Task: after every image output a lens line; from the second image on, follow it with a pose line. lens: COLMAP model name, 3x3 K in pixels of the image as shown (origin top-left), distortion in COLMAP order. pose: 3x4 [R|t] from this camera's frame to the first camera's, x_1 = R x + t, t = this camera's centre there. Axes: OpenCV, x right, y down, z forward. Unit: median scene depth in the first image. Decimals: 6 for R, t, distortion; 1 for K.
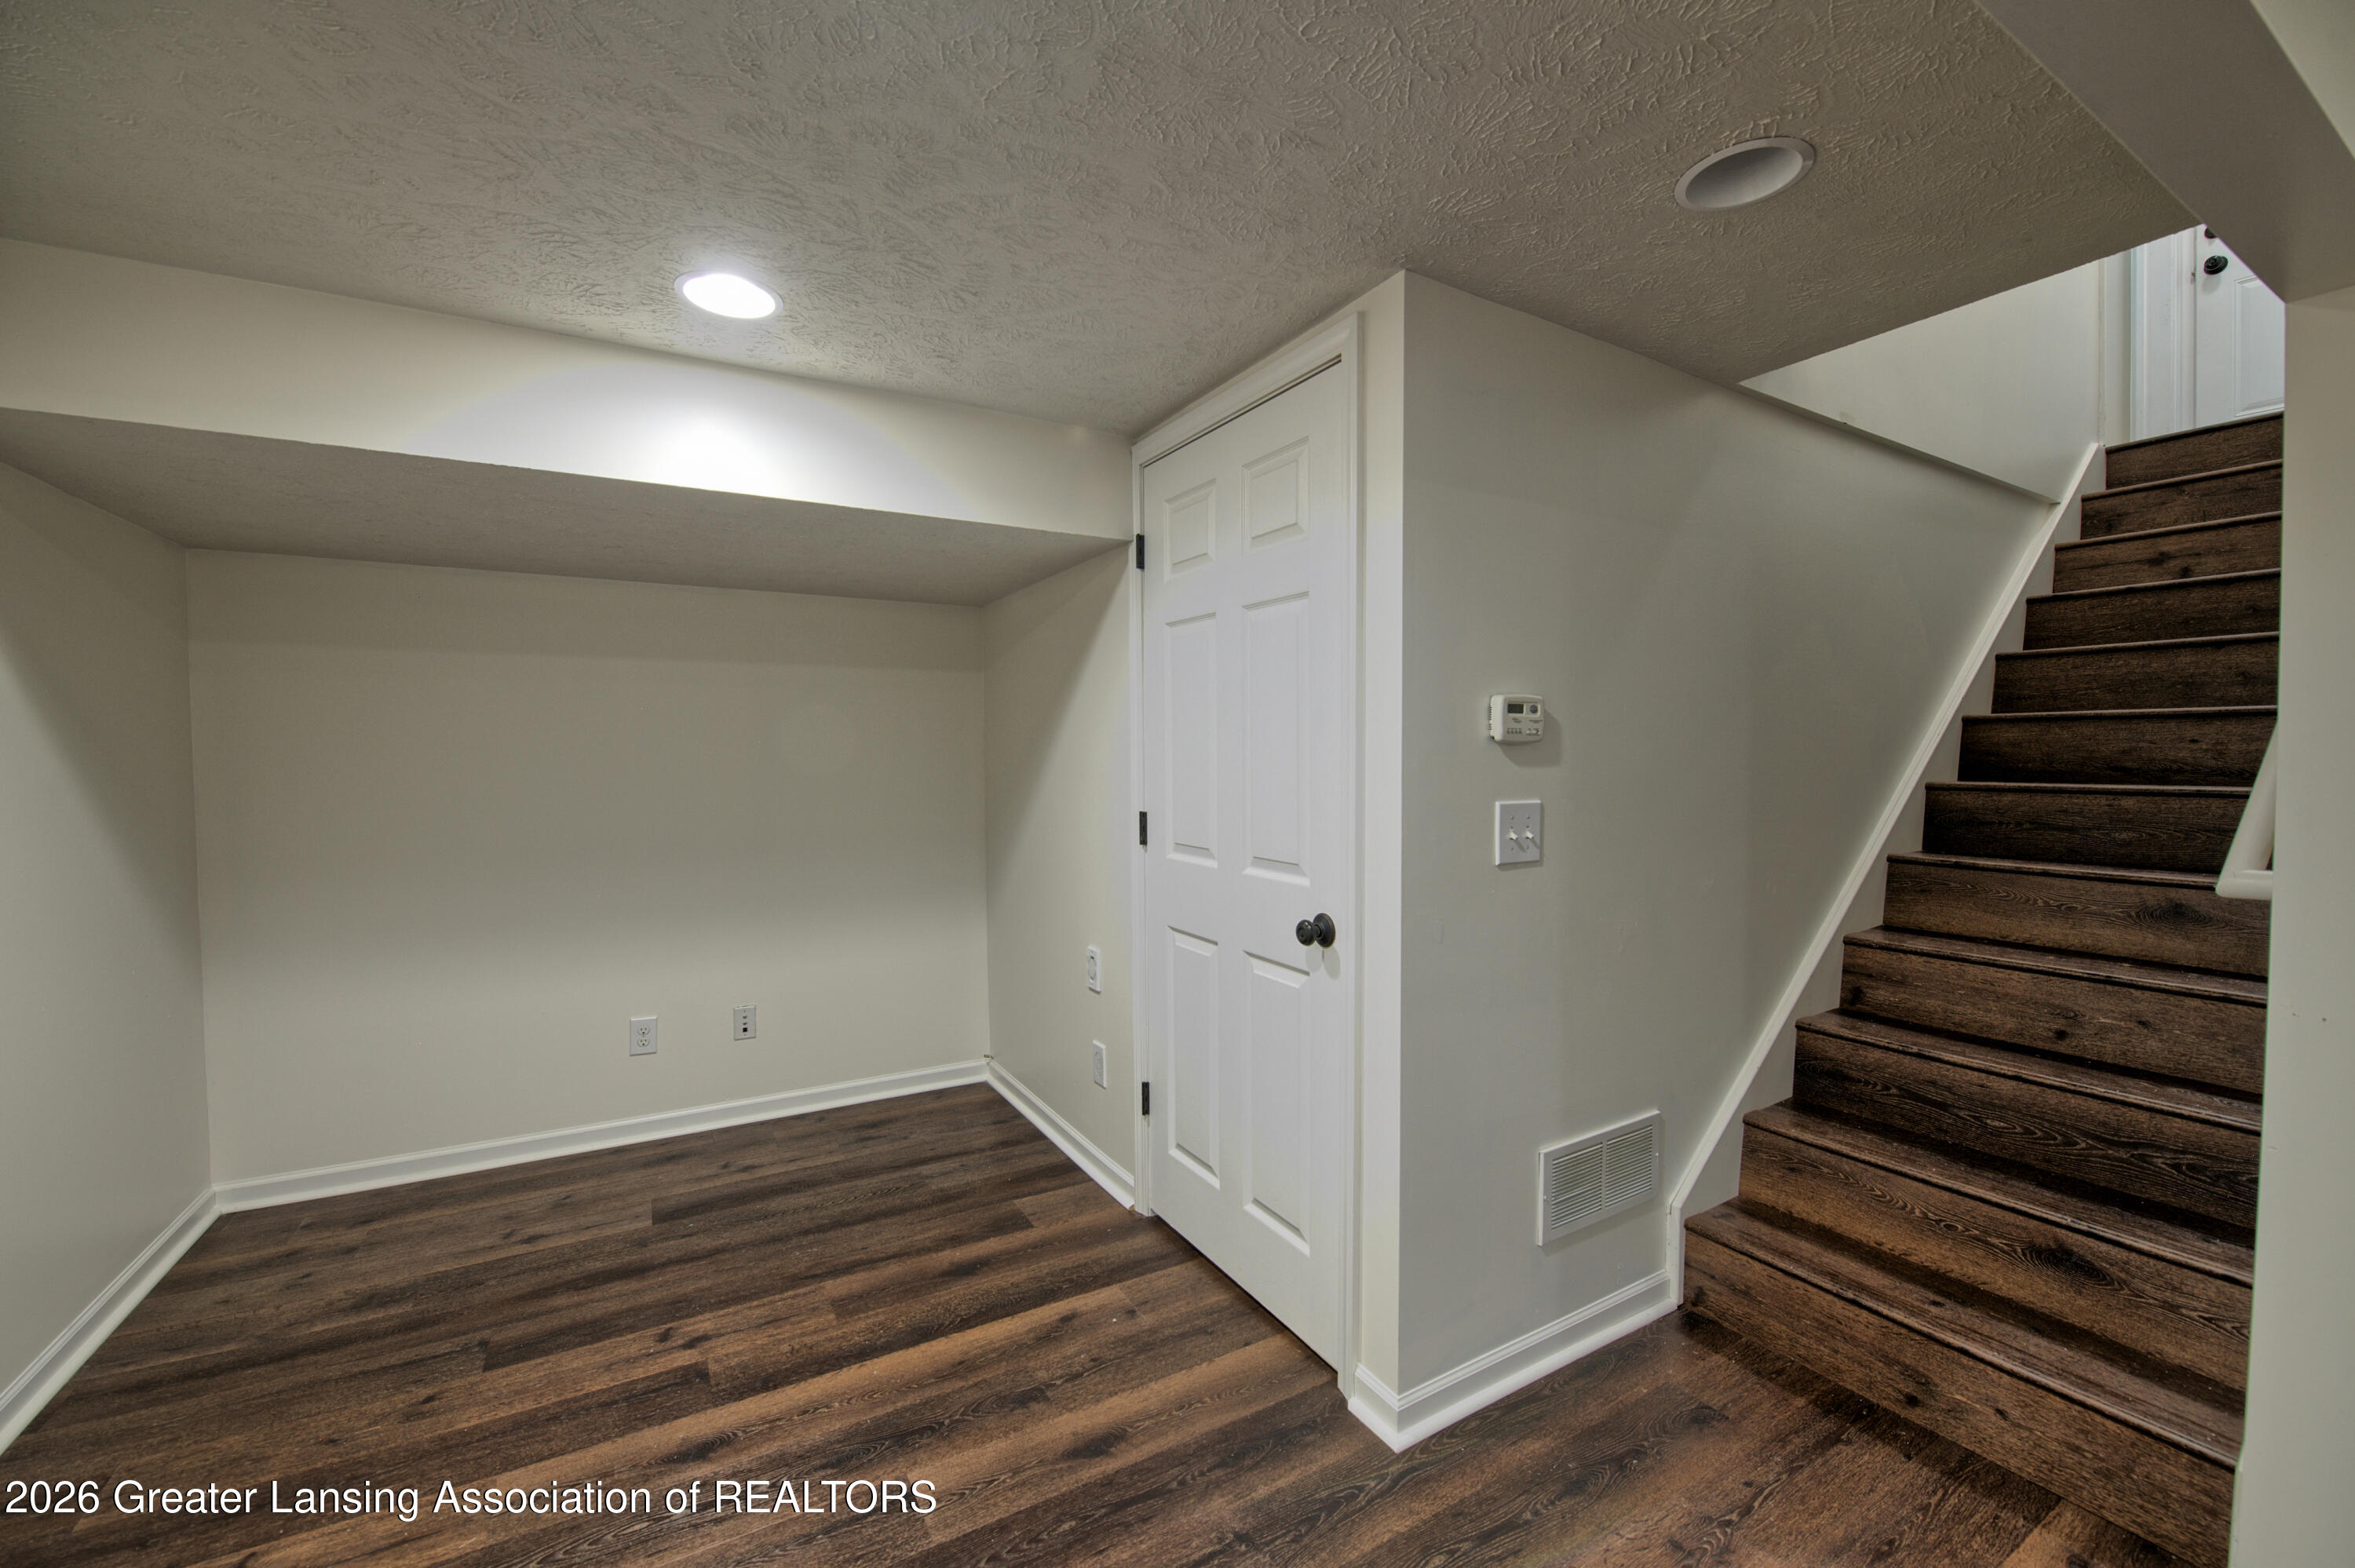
lens RADIAL K [[939.9, 0, 1174.1], [0, 939.9, 782.0], [0, 0, 1]] dist [-0.015029, -0.001733]
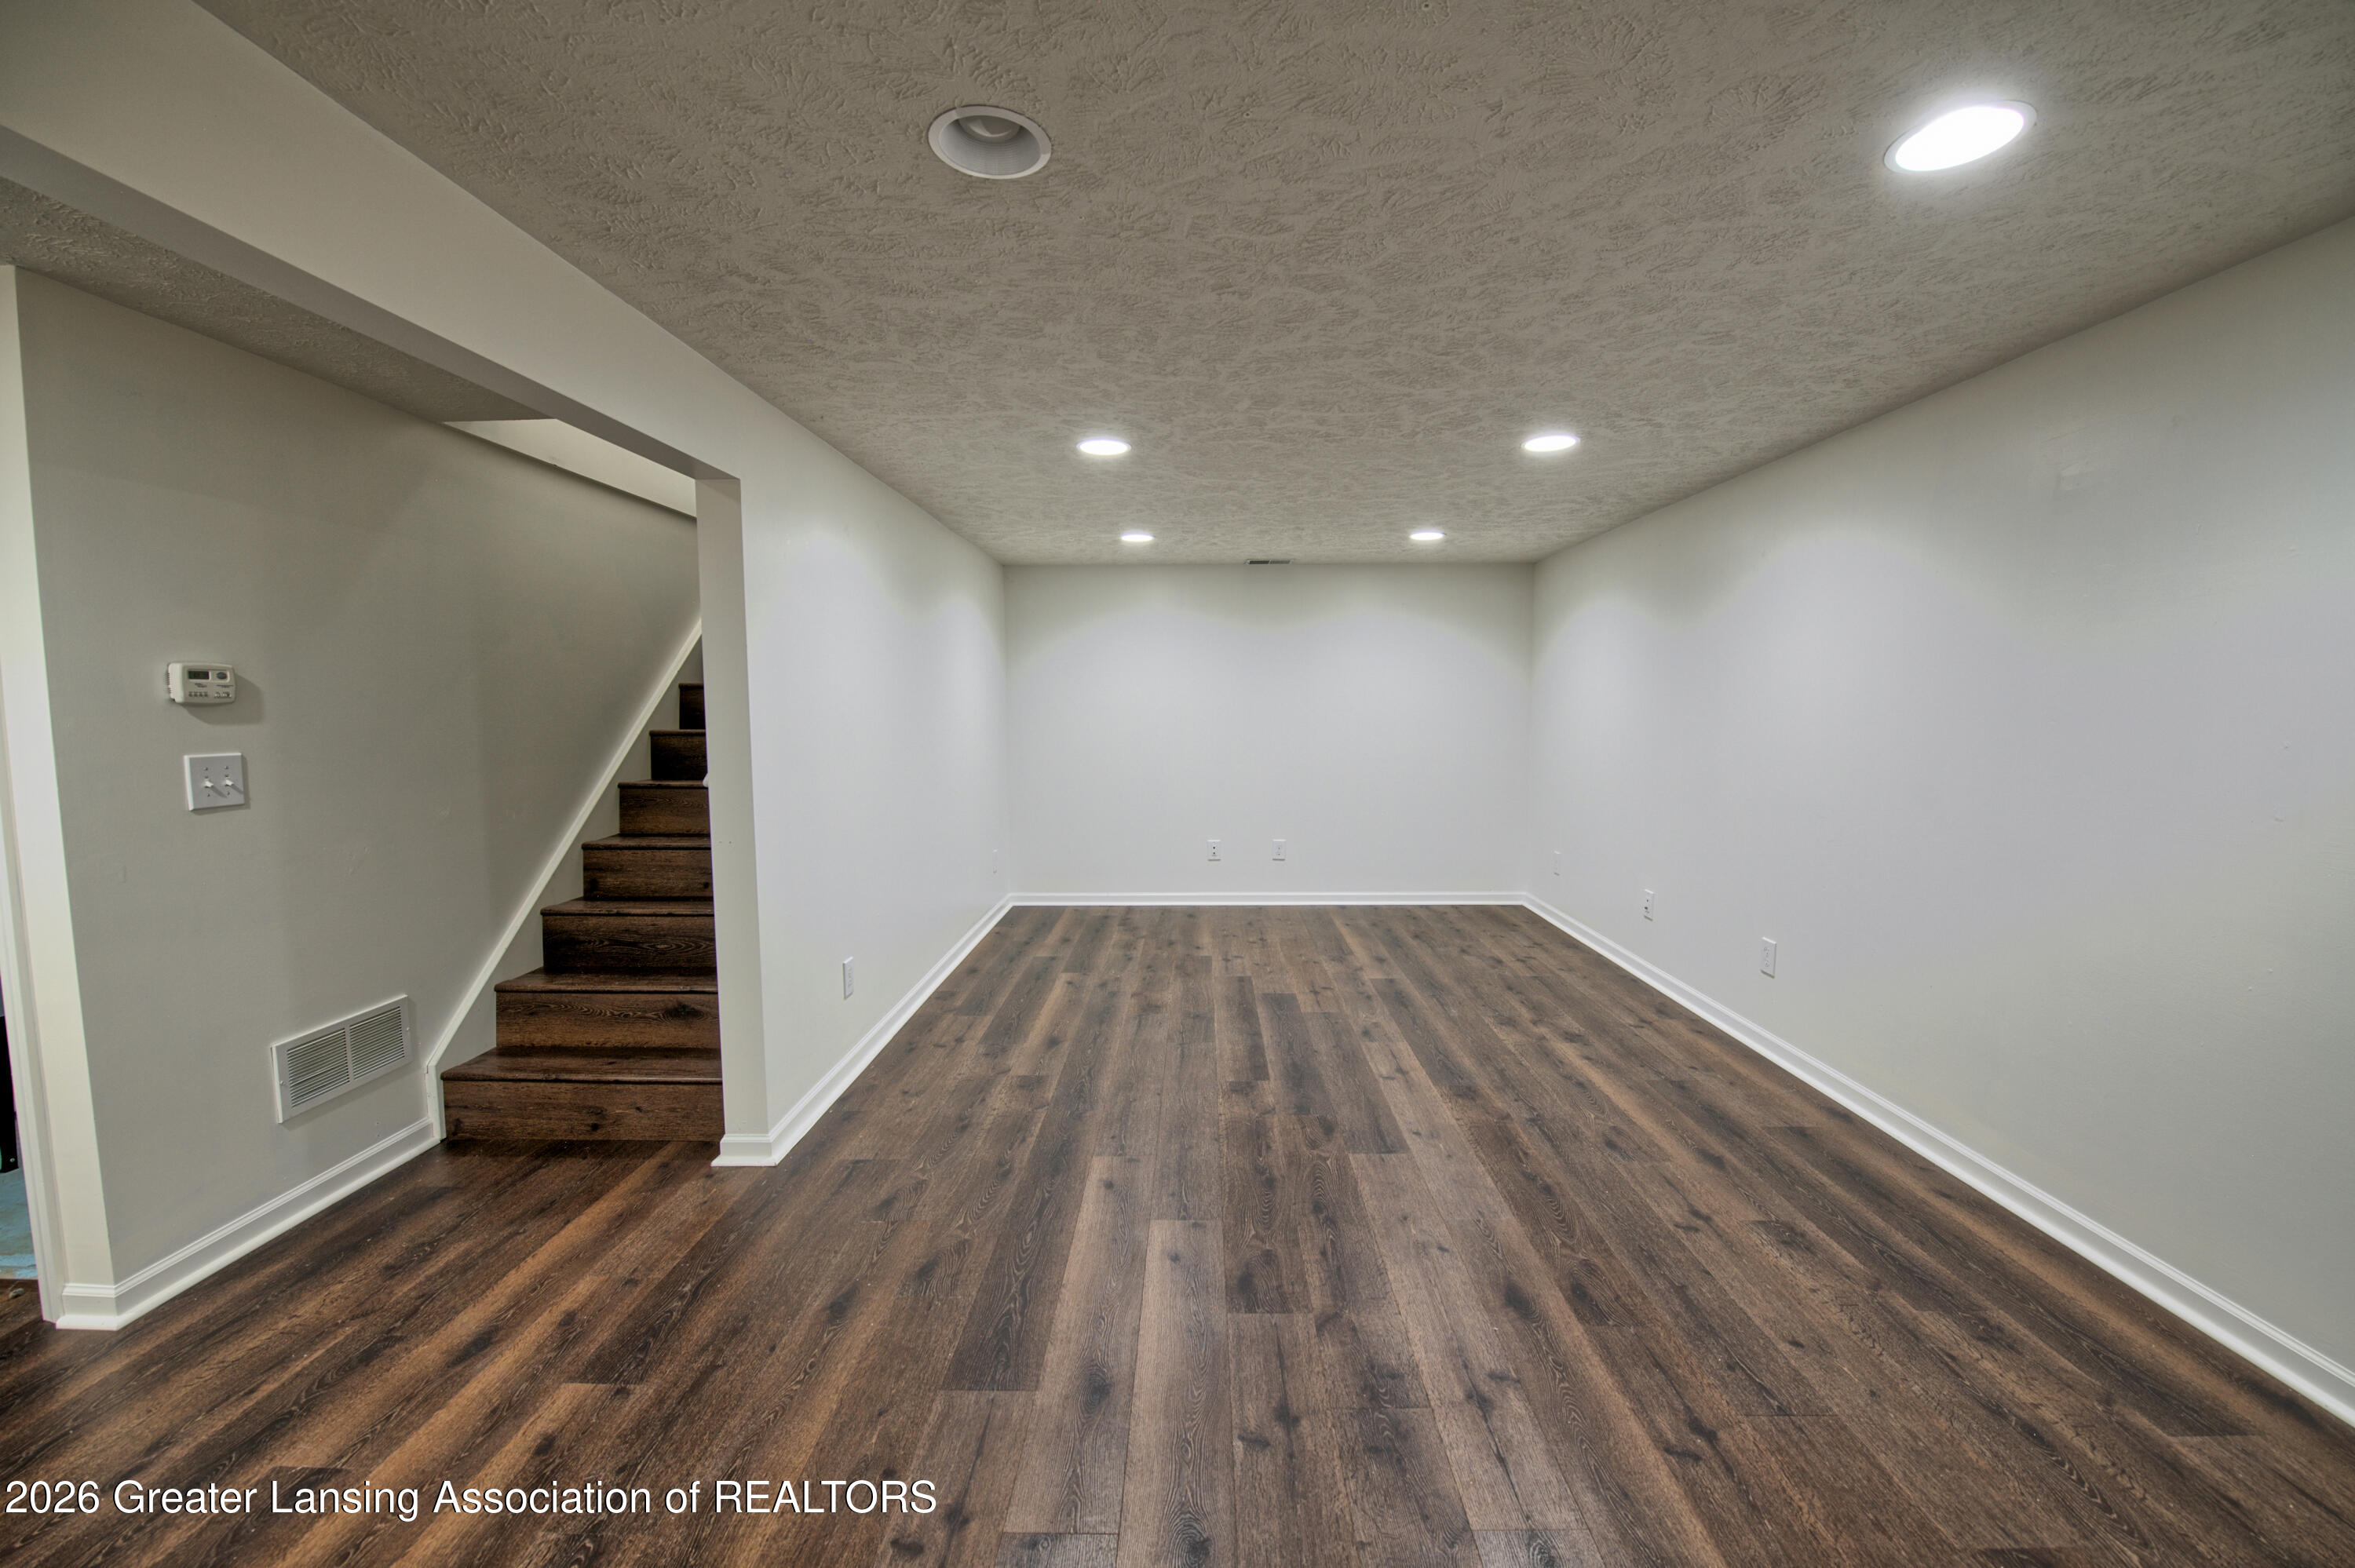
lens RADIAL K [[939.9, 0, 1187.8], [0, 939.9, 784.1], [0, 0, 1]] dist [-0.015029, -0.001733]
pose [[0.511597, -0.069508, 0.856410, 0.002713], [0.023882, 0.997488, 0.066692, 0.009169], [-0.858894, -0.013667, 0.511971, -0.593661]]
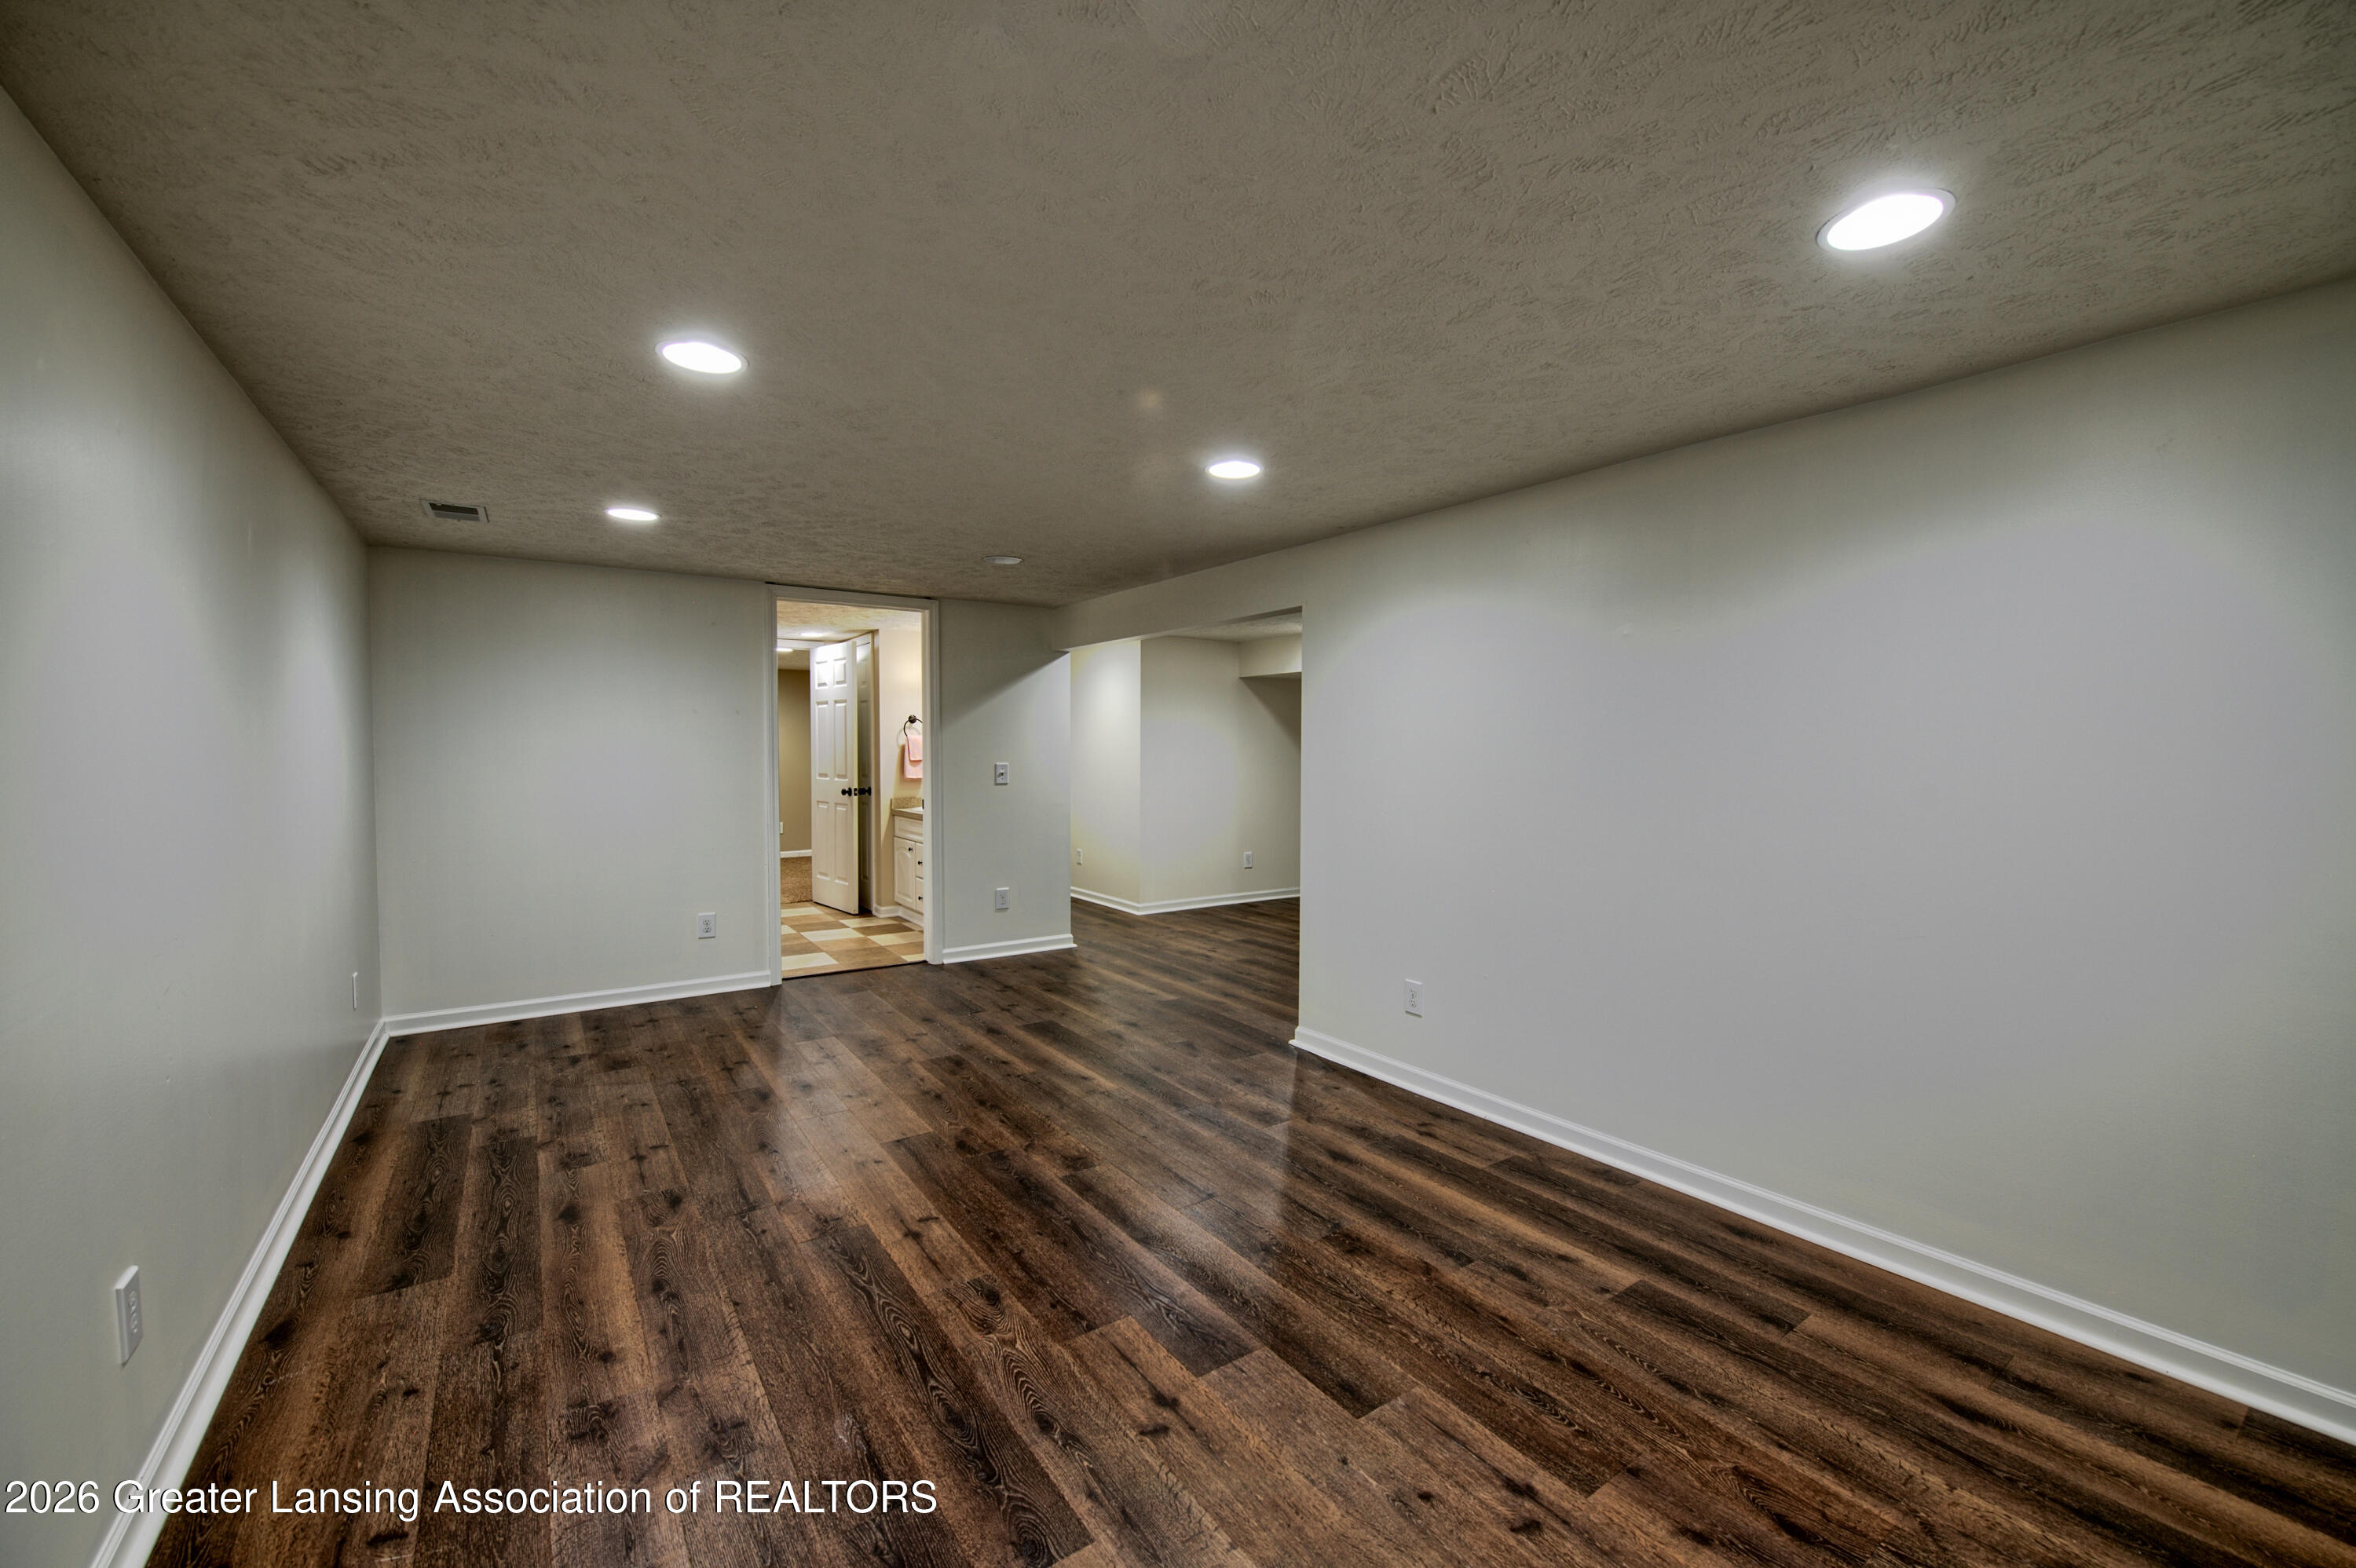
lens RADIAL K [[933.2, 0, 1183.5], [0, 933.2, 780.9], [0, 0, 1]] dist [-0.003494, -0.000312]
pose [[0.090713, 0.044901, -0.994864, 2.827459], [-0.026288, 0.998743, 0.042679, -0.033037], [0.995530, 0.022281, 0.091780, 0.155915]]
